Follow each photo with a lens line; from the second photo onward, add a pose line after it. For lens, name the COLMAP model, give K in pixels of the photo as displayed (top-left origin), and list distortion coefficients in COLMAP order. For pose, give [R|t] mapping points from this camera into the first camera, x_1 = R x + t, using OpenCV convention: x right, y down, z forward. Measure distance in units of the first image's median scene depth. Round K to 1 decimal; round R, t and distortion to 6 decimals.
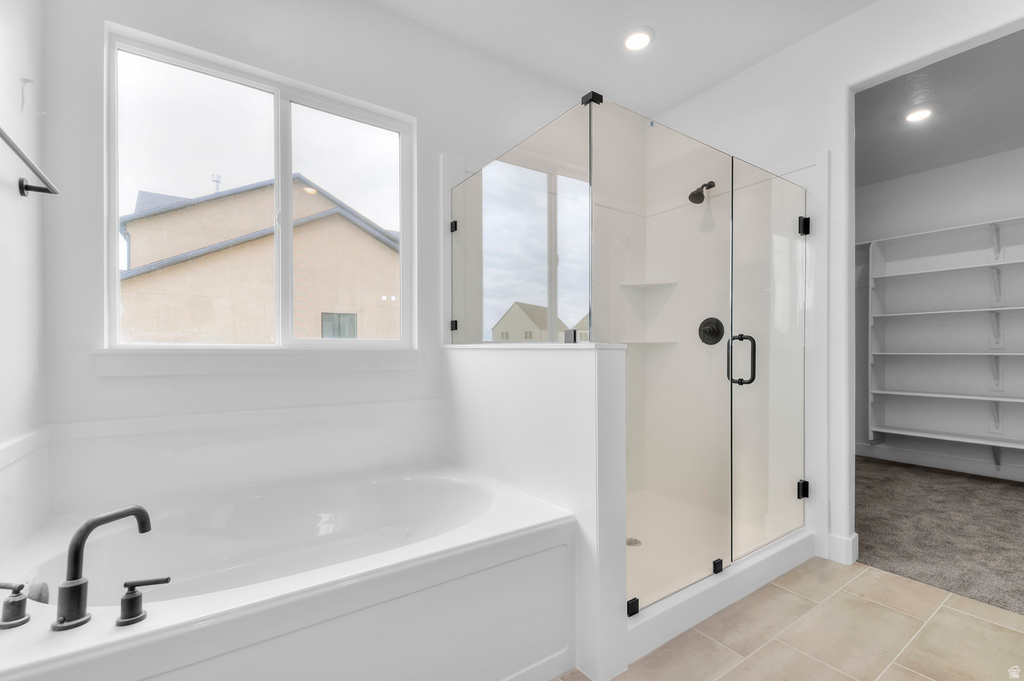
lens RADIAL K [[449.8, 0, 513.7], [0, 449.8, 349.1], [0, 0, 1]] dist [-0.002452, -0.000978]
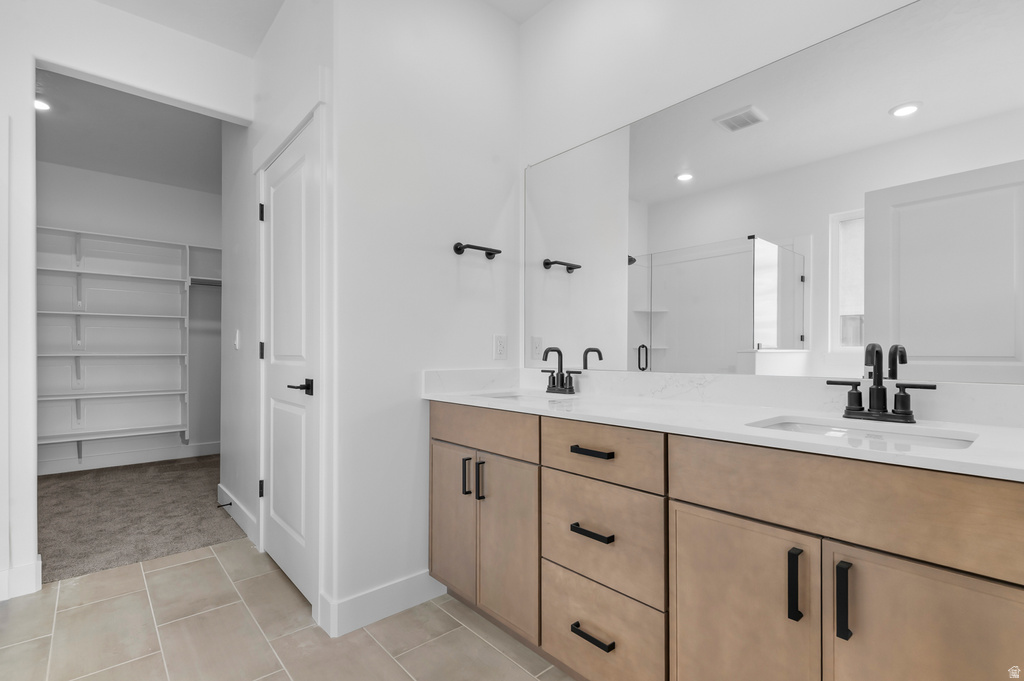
lens RADIAL K [[480.6, 0, 513.6], [0, 480.6, 344.9], [0, 0, 1]] dist [-0.000017, 0.000152]
pose [[-0.108569, 0.012350, 0.994012, -0.312832], [0.000022, 0.999923, -0.012422, 0.000669], [-0.994089, -0.001327, -0.108561, 0.156681]]
